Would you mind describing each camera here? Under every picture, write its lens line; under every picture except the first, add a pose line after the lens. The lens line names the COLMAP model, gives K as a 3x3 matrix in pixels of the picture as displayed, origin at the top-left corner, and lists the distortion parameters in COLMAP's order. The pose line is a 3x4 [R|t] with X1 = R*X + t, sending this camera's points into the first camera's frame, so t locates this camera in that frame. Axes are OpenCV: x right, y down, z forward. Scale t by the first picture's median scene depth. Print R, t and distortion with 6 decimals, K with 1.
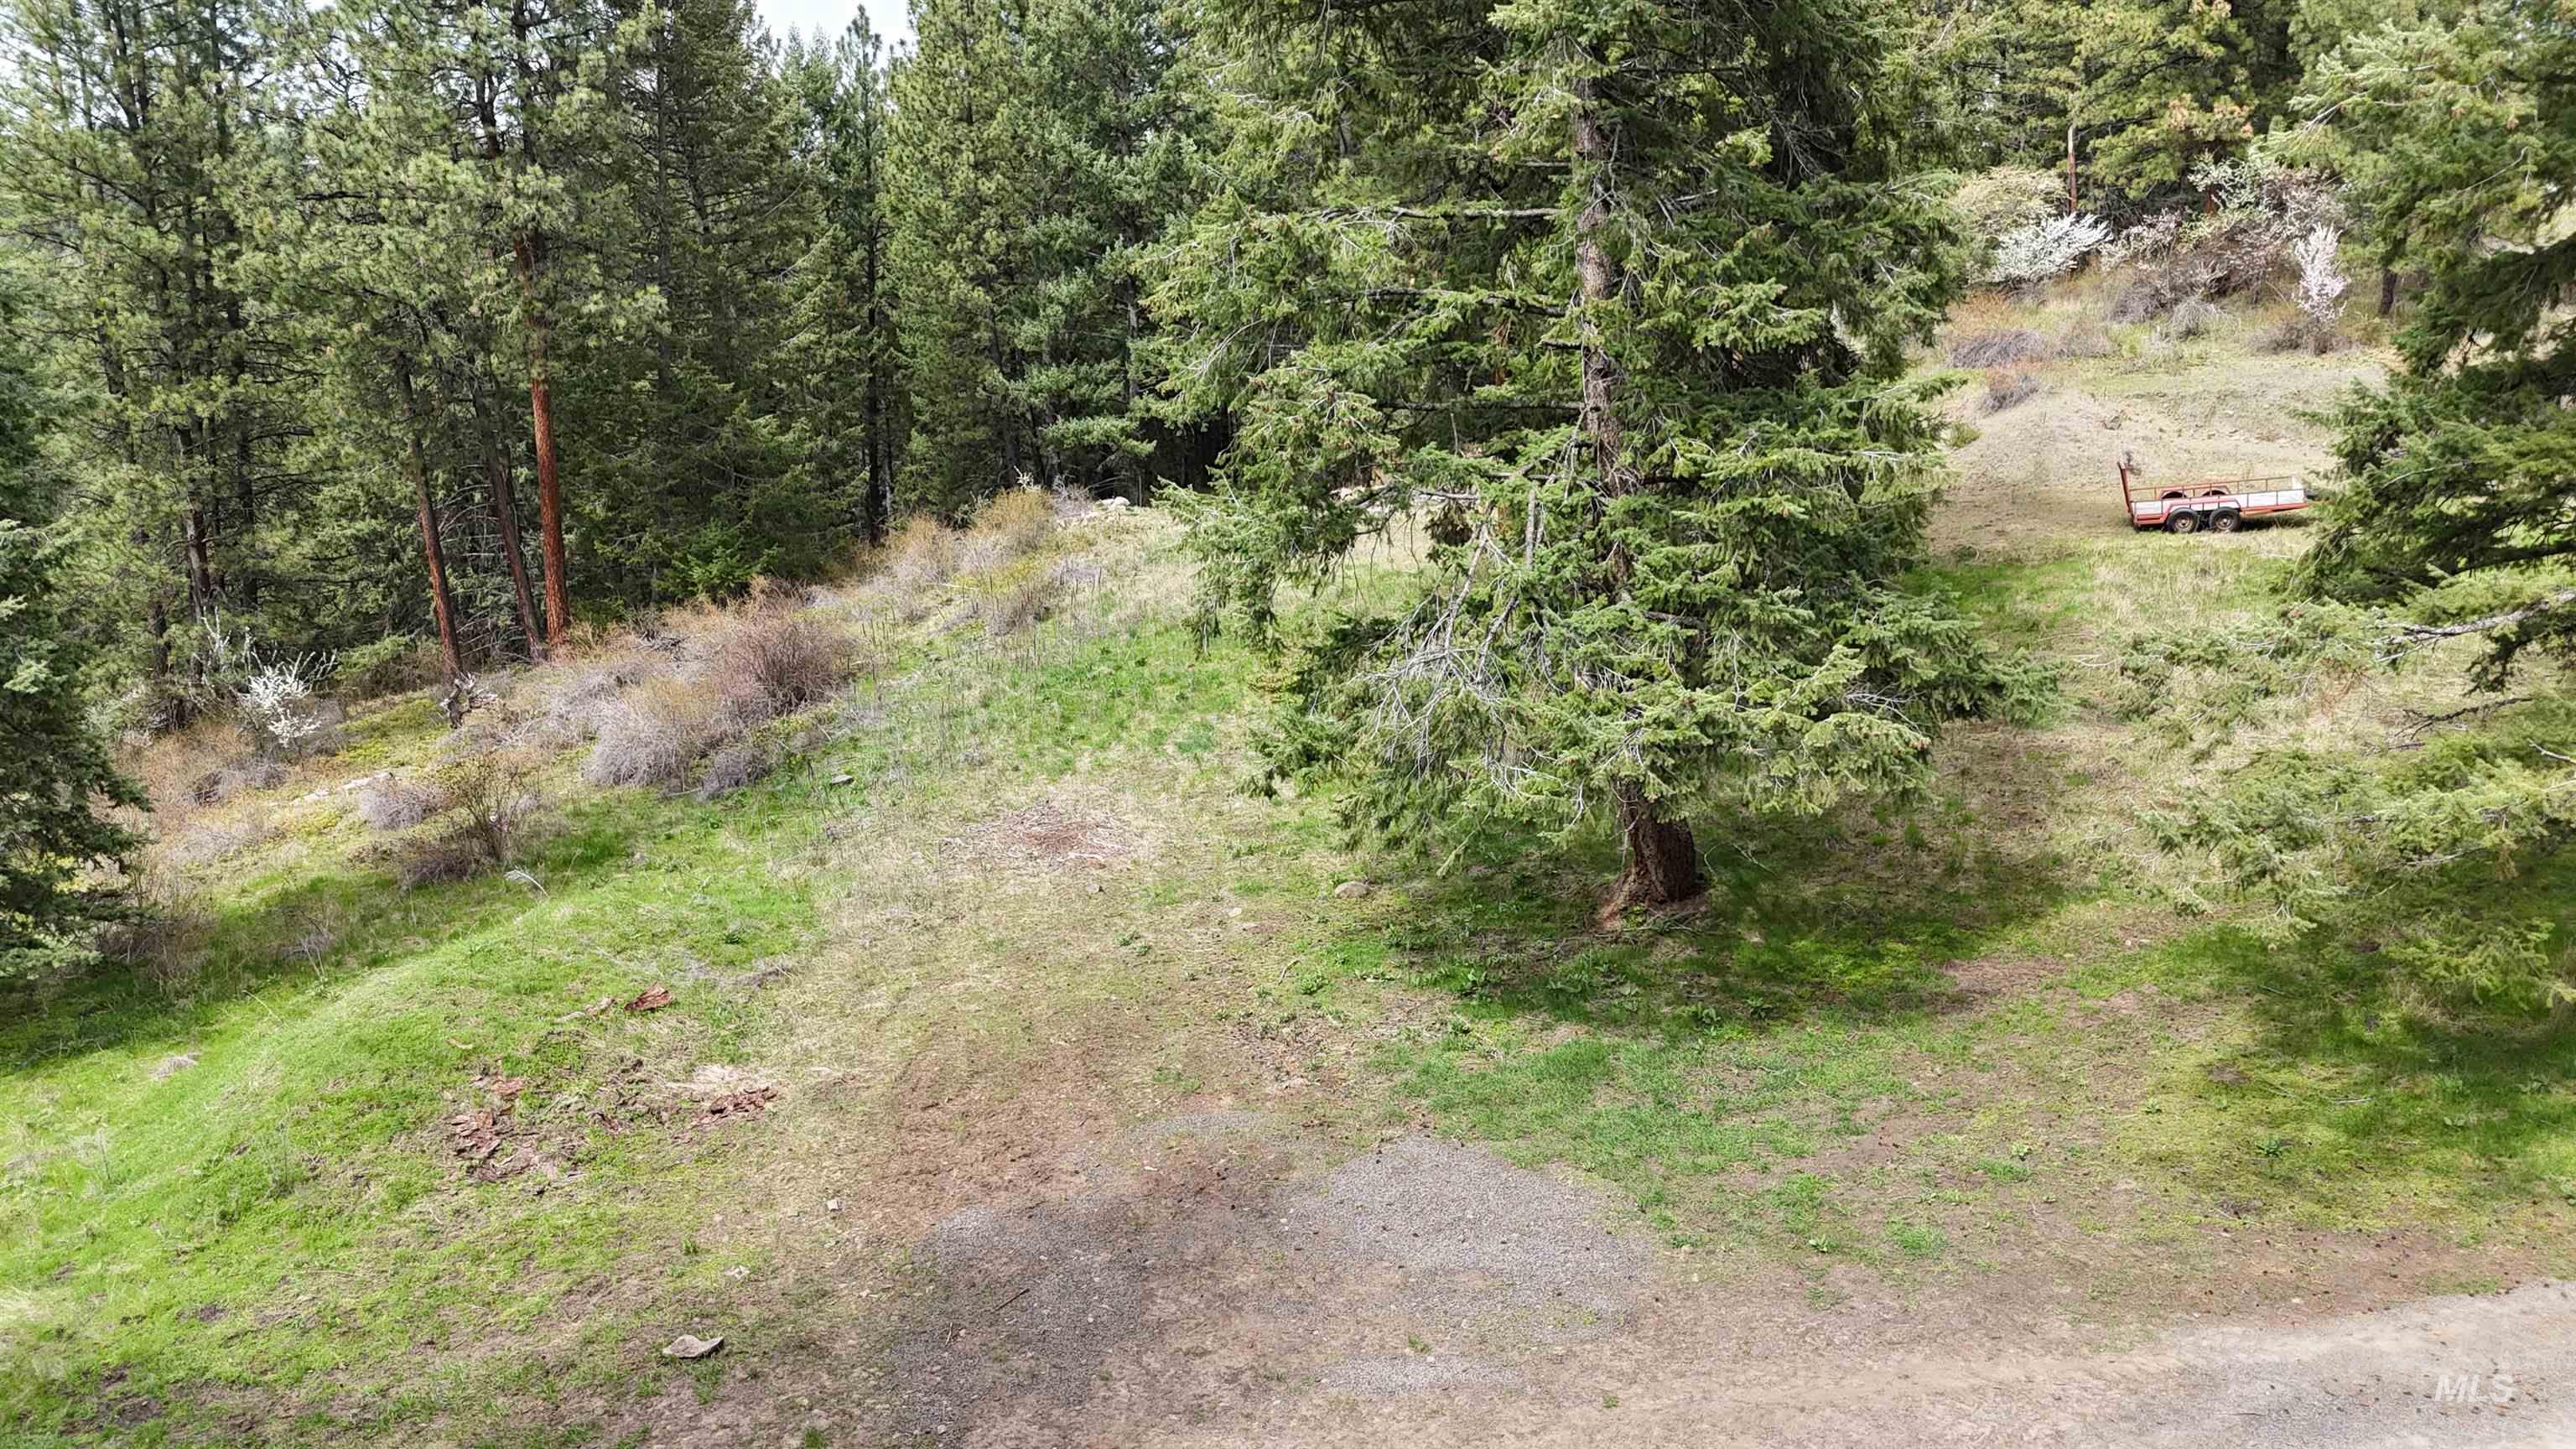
lens RADIAL K [[1911.1, 0, 1280.5], [0, 1911.1, 714.6], [0, 0, 1]] dist [0.097555, -0.104711]
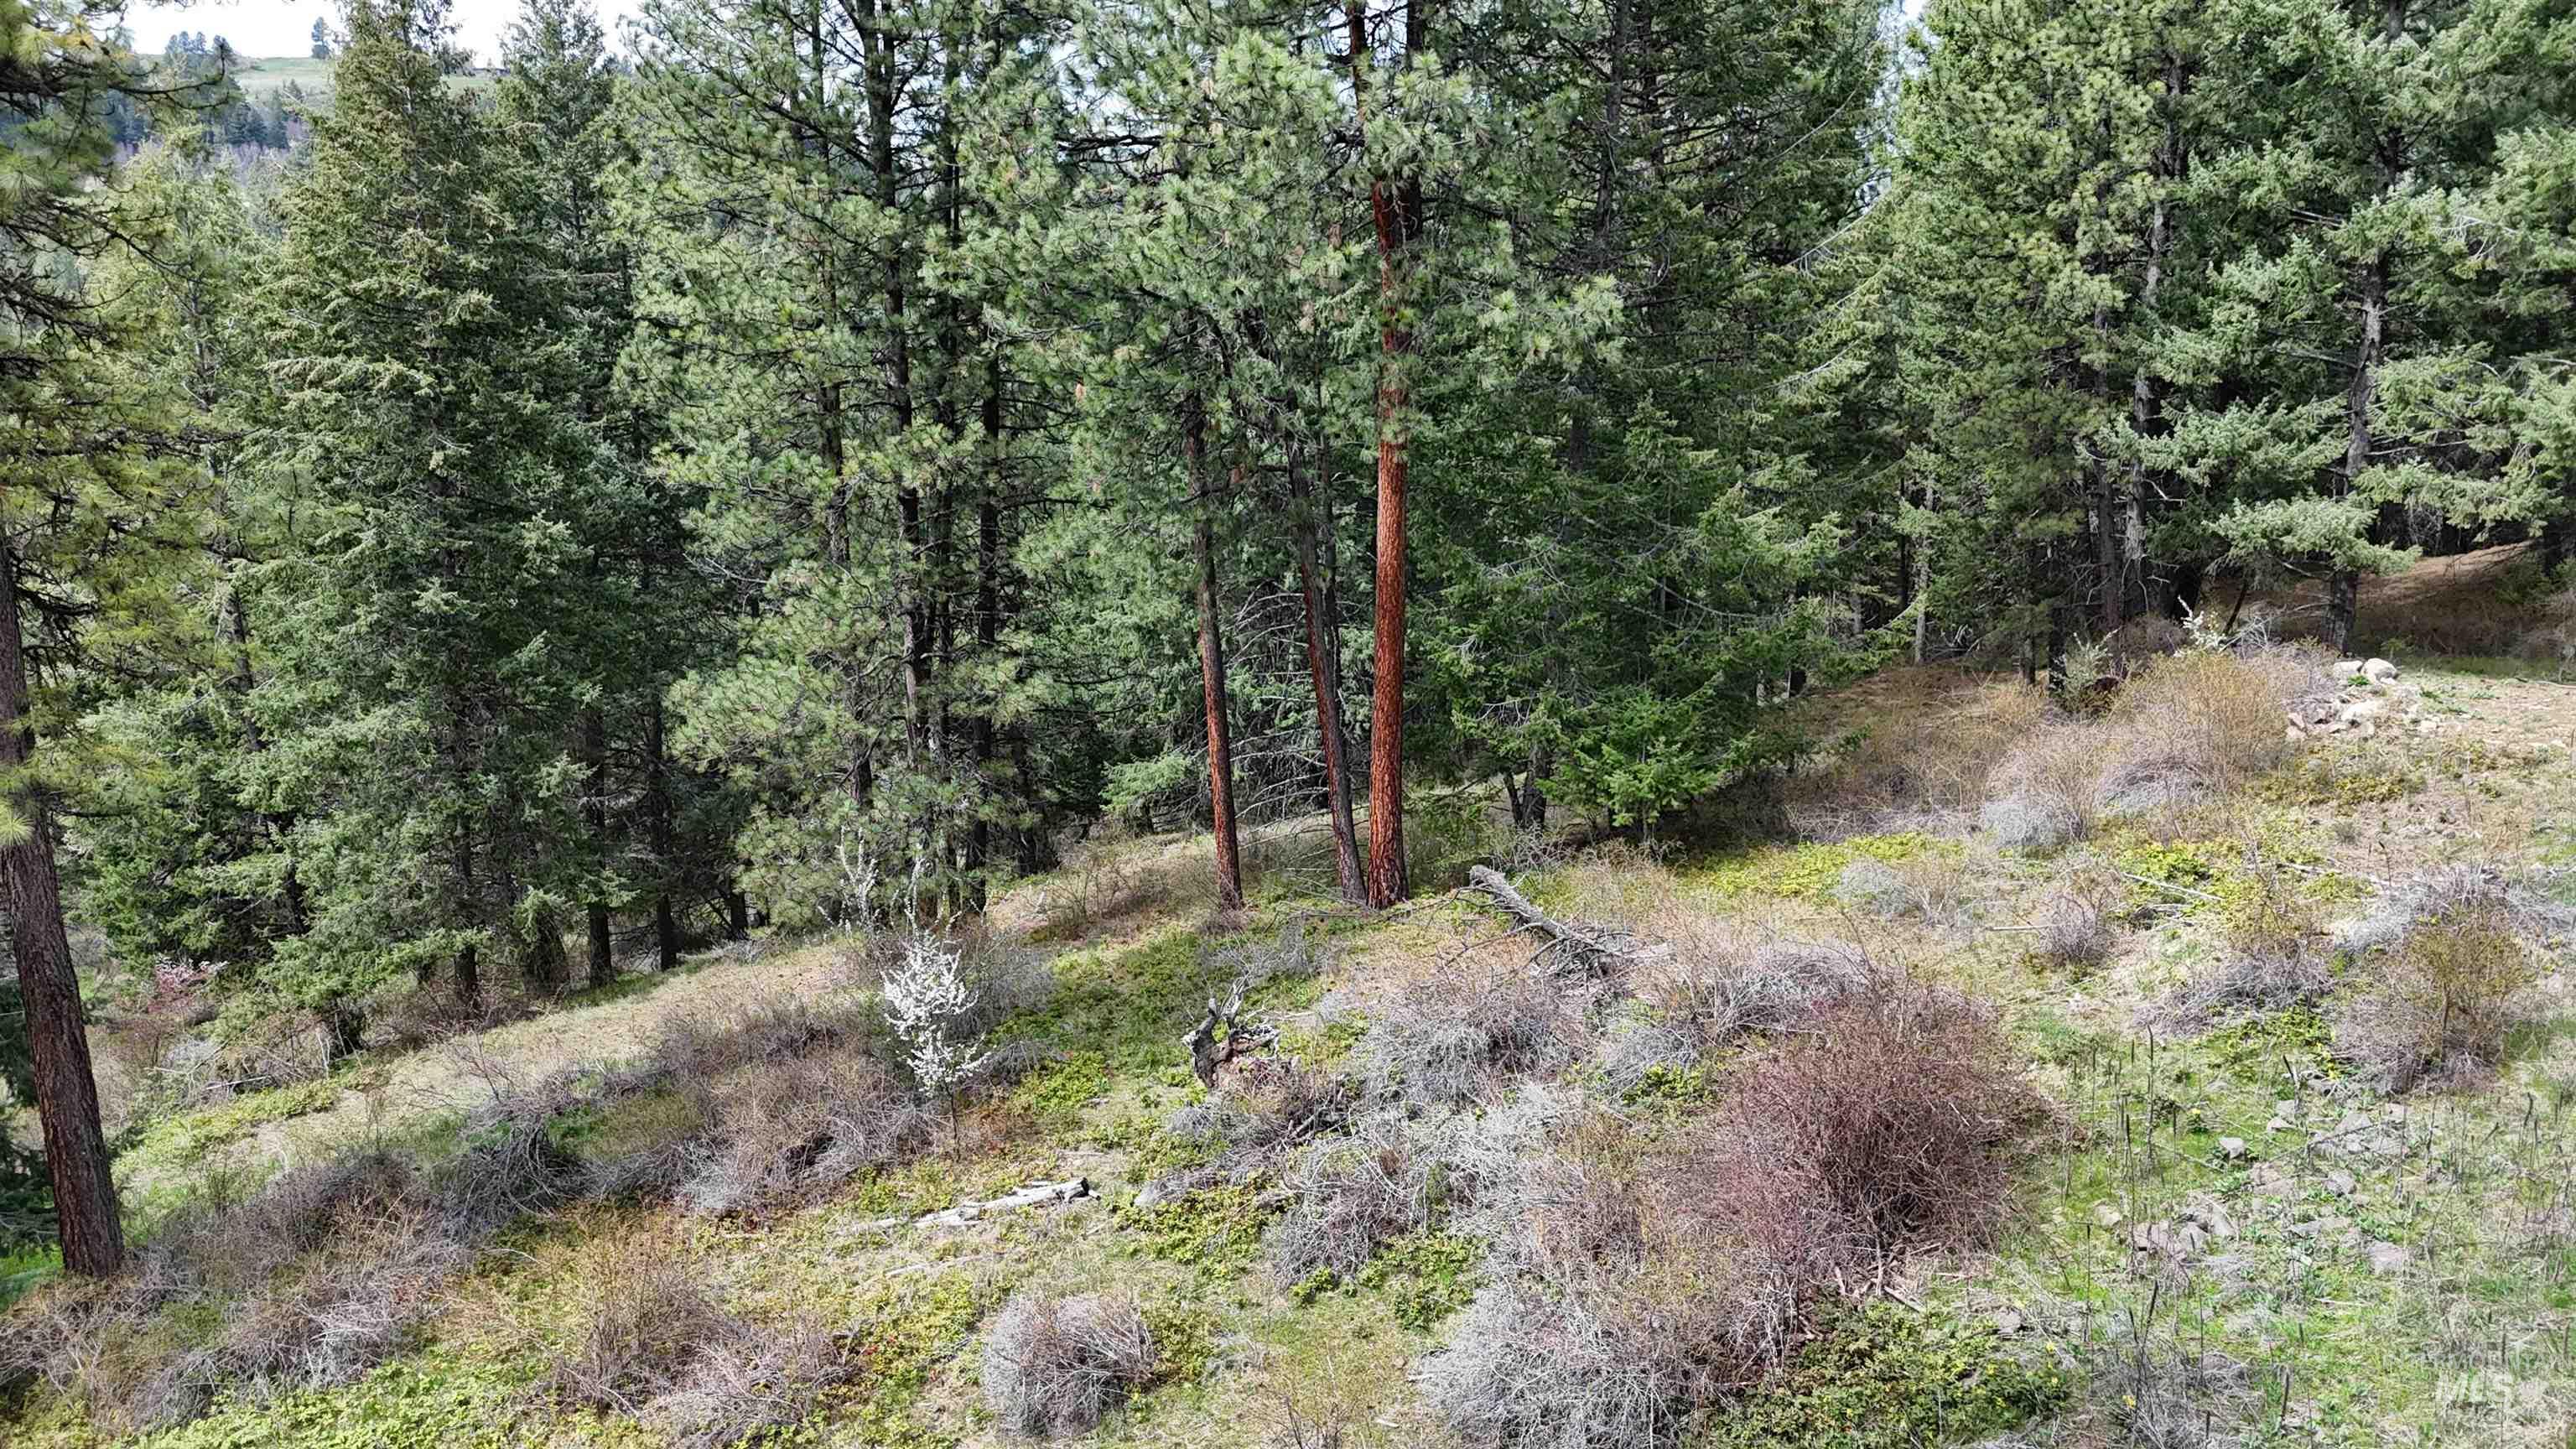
lens RADIAL K [[1911.1, 0, 1280.5], [0, 1911.1, 714.6], [0, 0, 1]] dist [0.097555, -0.104711]
pose [[0.919799, 0.080454, -0.384052, -0.351124], [-0.082844, 0.996509, 0.010343, -0.177943], [0.383544, 0.022303, 0.923253, 0.862560]]
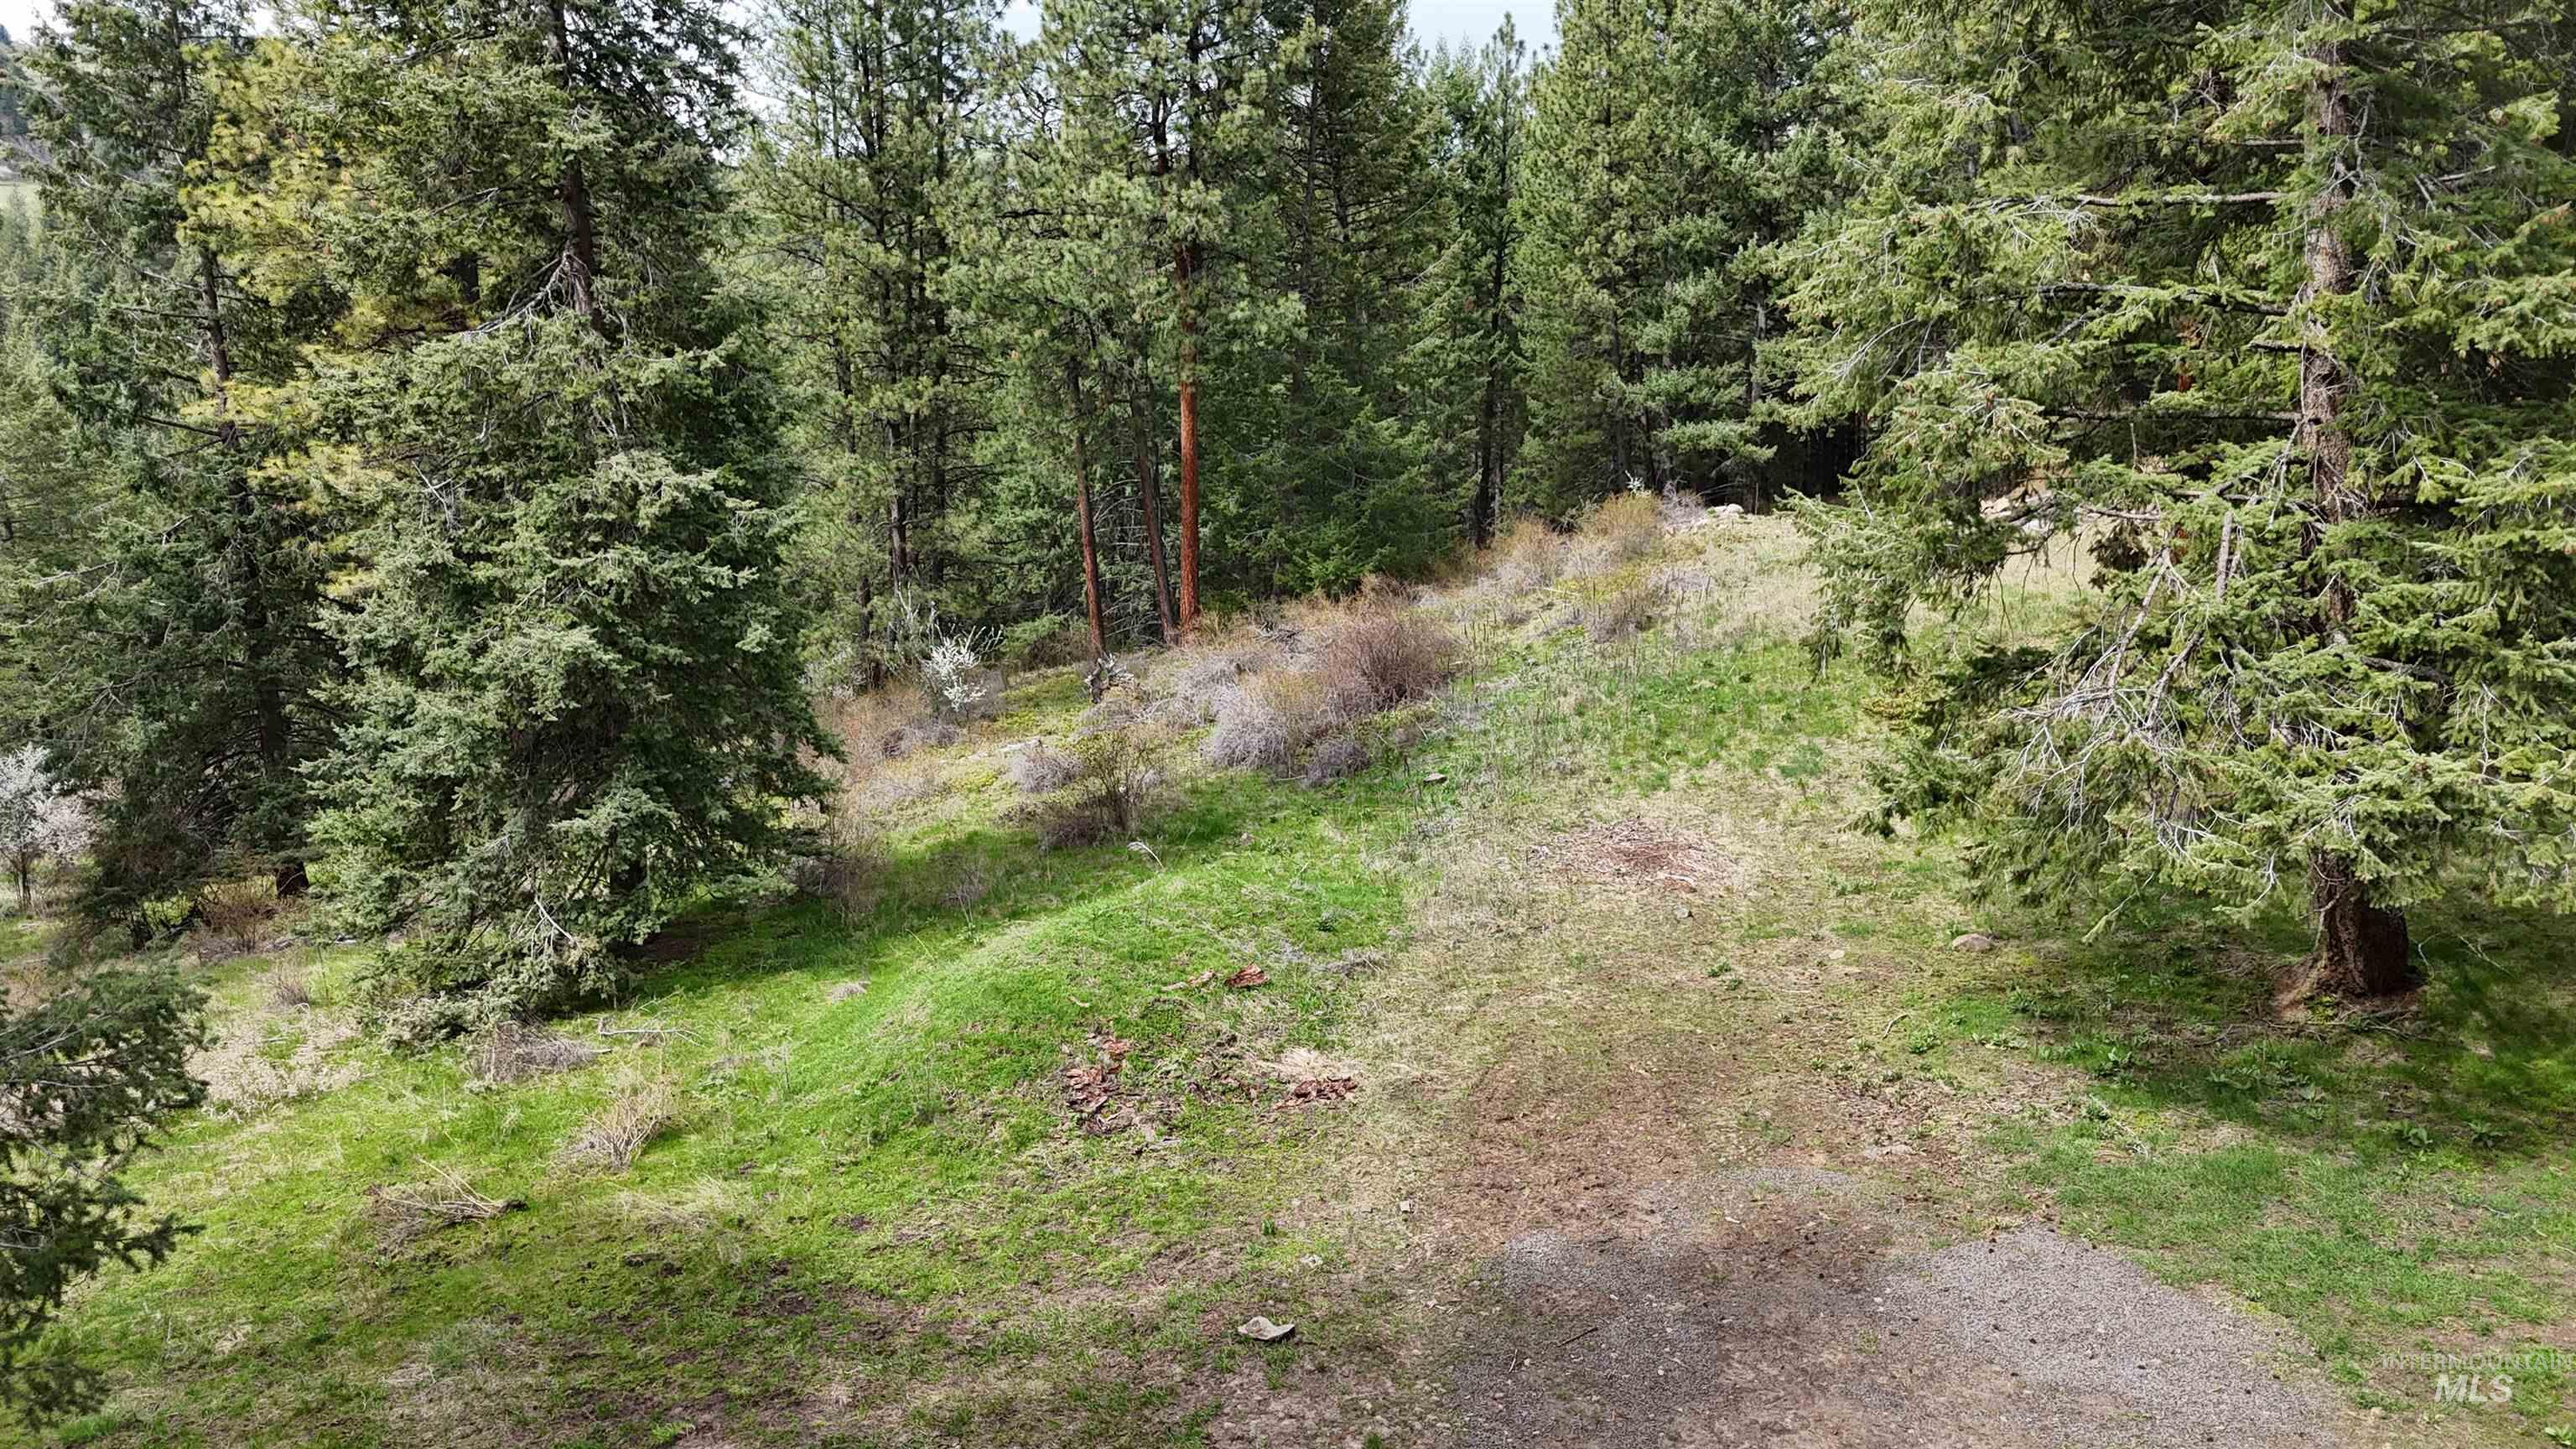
lens RADIAL K [[1902.5, 0, 1285.2], [0, 1902.5, 737.5], [0, 0, 1]] dist [0.090398, -0.100985]
pose [[0.952025, 0.066847, -0.298631, -0.006295], [-0.063726, 0.997763, 0.020189, -0.003396], [0.299312, -0.000190, 0.954155, 0.019629]]
